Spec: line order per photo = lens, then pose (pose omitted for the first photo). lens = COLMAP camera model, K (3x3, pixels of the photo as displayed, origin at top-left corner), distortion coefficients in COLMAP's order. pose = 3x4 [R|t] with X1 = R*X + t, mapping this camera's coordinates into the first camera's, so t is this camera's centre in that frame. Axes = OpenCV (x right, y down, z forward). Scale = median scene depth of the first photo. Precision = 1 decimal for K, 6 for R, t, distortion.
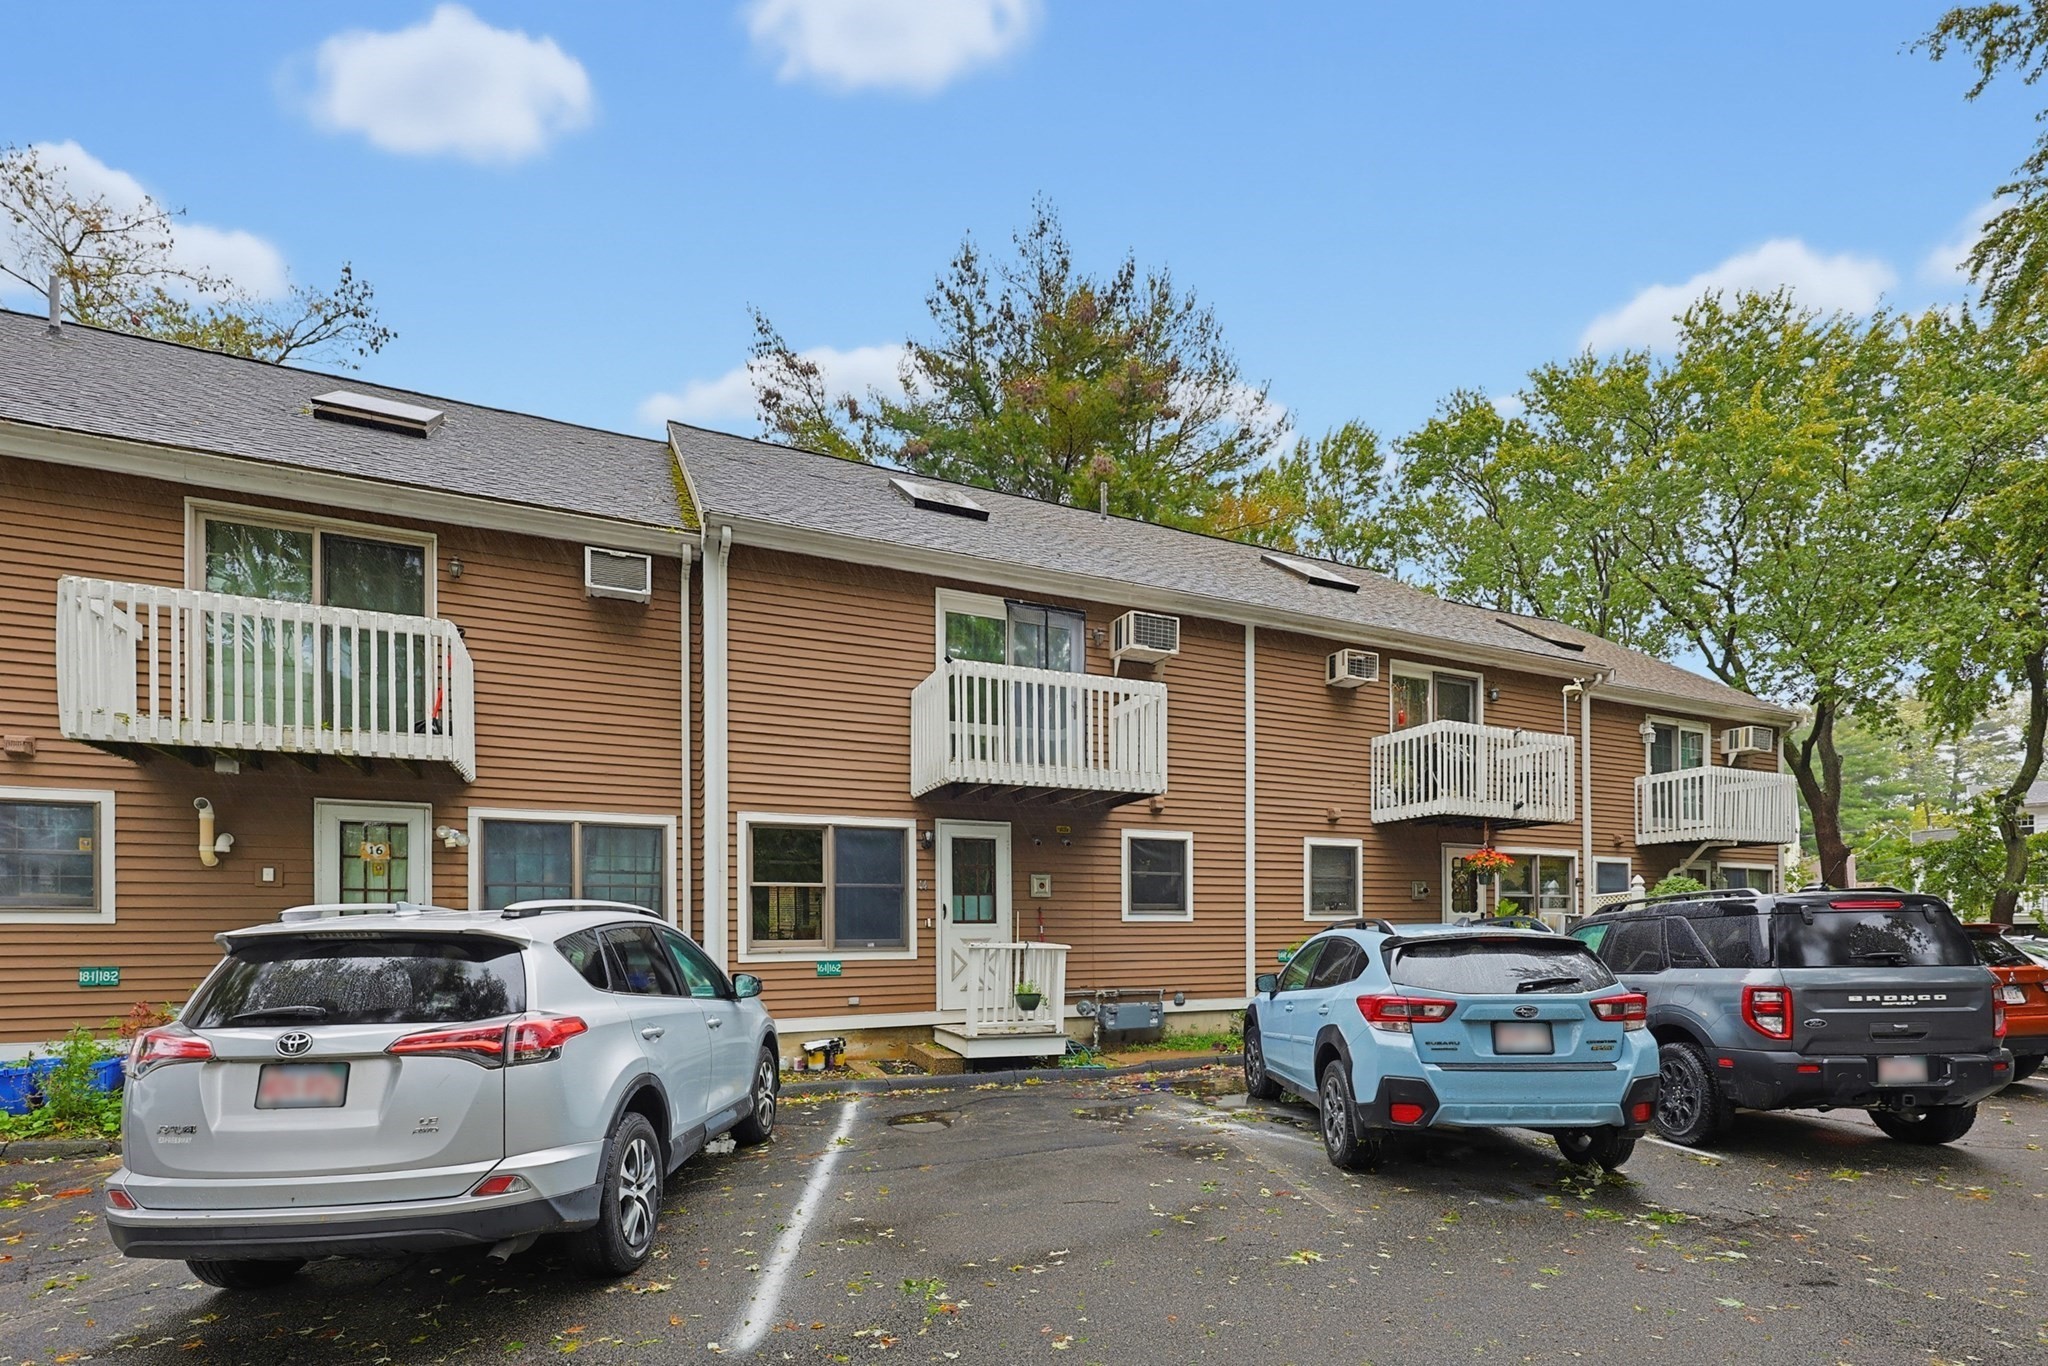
lens RADIAL K [[879.2, 0, 1027.3], [0, 879.2, 684.9], [0, 0, 1]] dist [-0.003792, 0.000959]
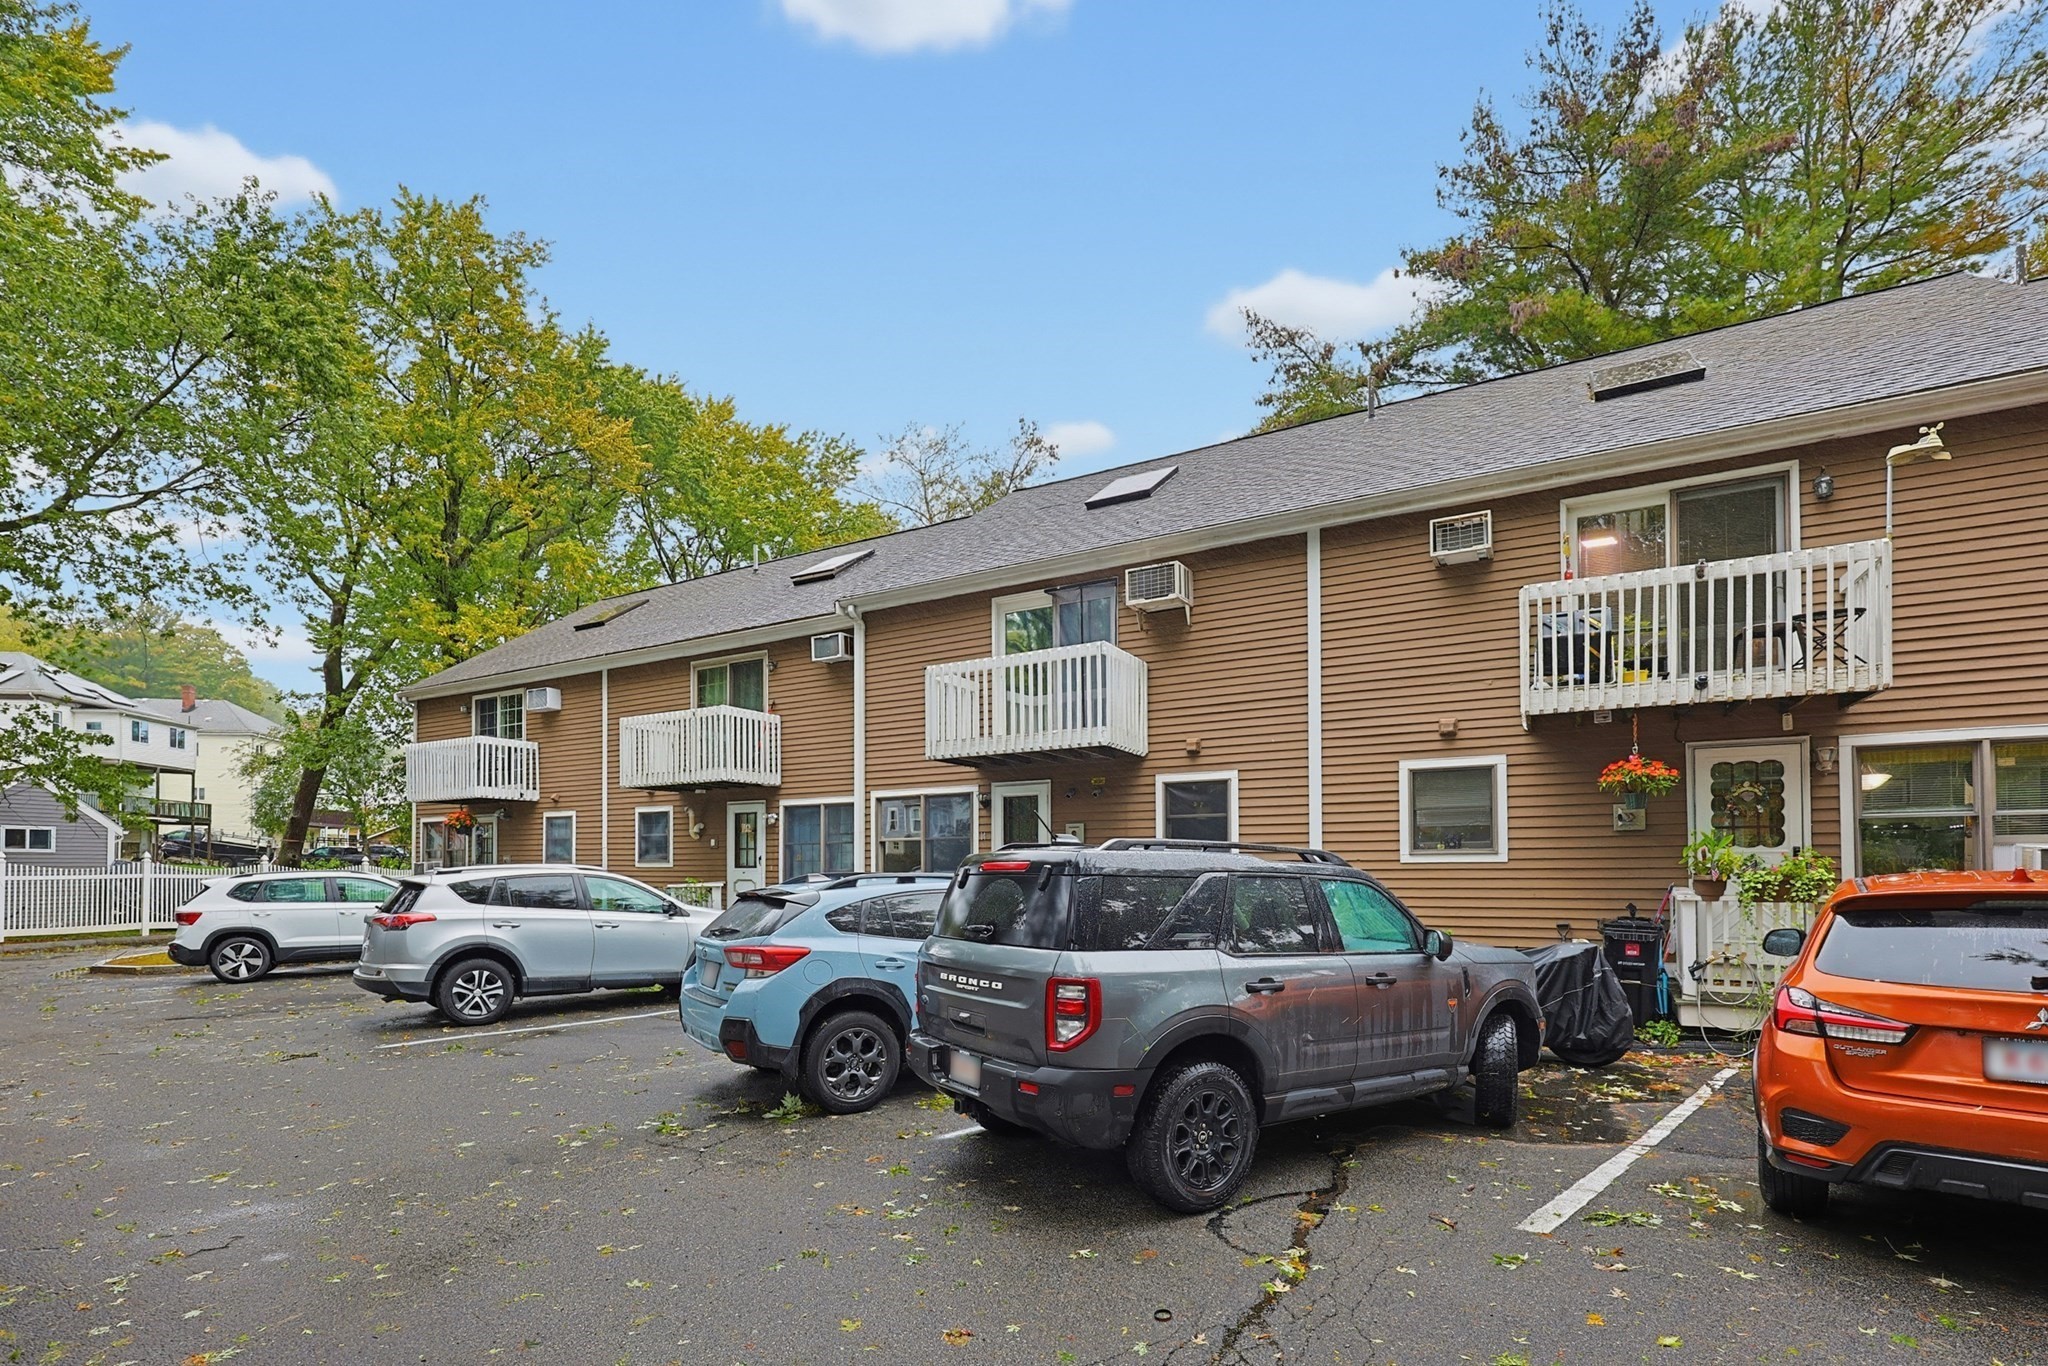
lens RADIAL K [[798.4, 0, 1002.9], [0, 798.4, 605.1], [0, 0, 1]] dist [-0.000960, 0.000126]
pose [[0.619152, -0.240365, -0.747580, 0.824083], [0.214976, 0.967516, -0.133034, 0.059787], [0.755272, -0.078343, 0.650712, 0.277319]]
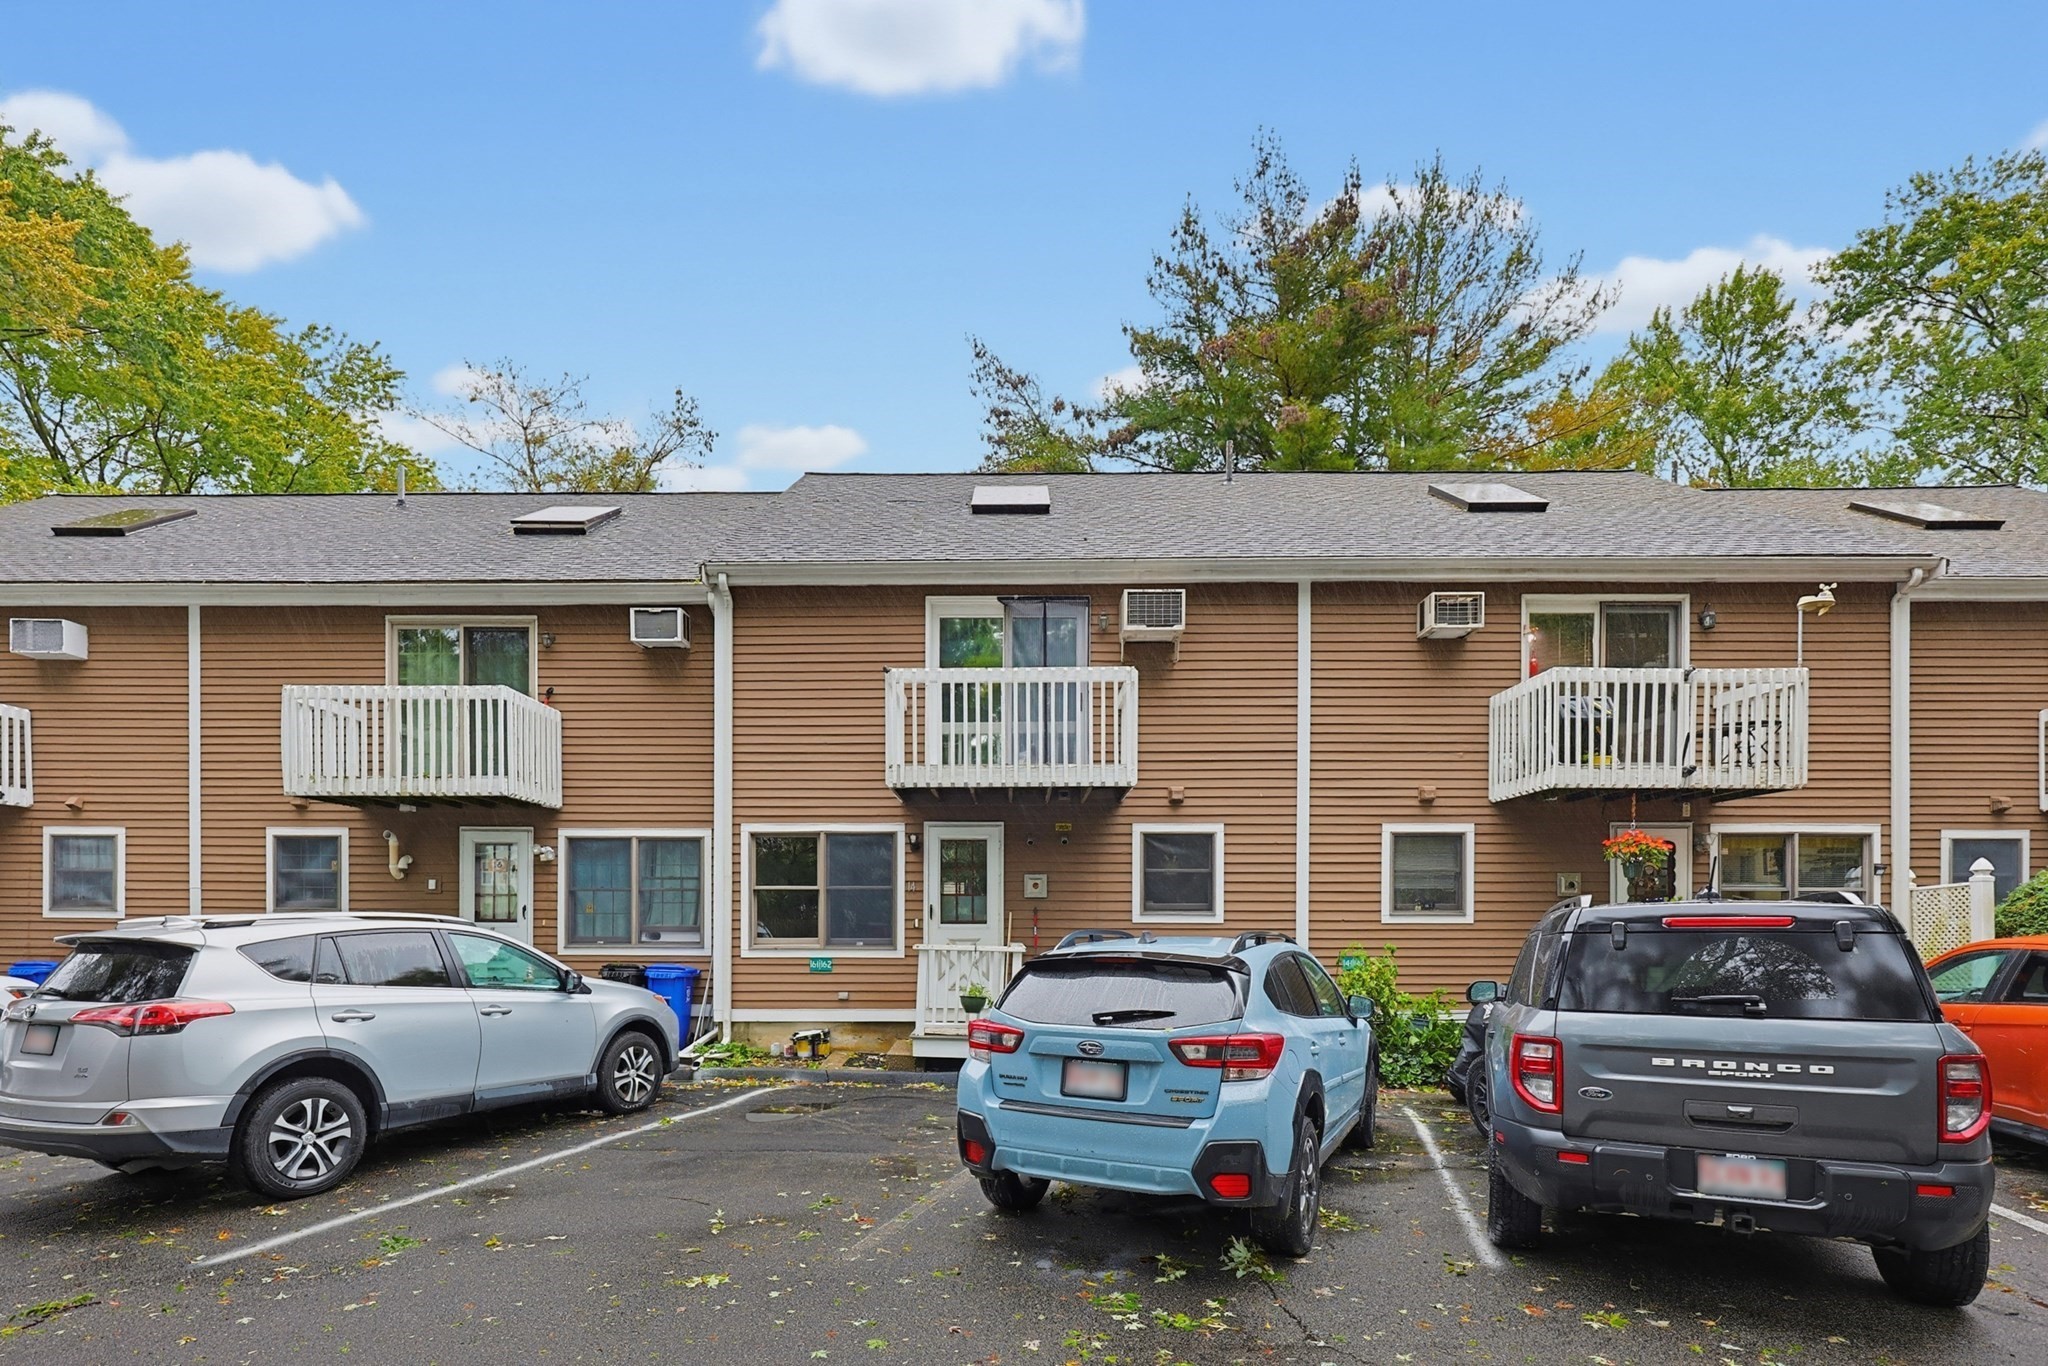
lens RADIAL K [[879.2, 0, 972.4], [0, 879.2, 683.4], [0, 0, 1]] dist [-0.003792, 0.000959]
pose [[0.904689, -0.103151, -0.413397, 0.385906], [0.107063, 0.994157, -0.013763, 0.011055], [0.412402, -0.031808, 0.910447, 0.089524]]
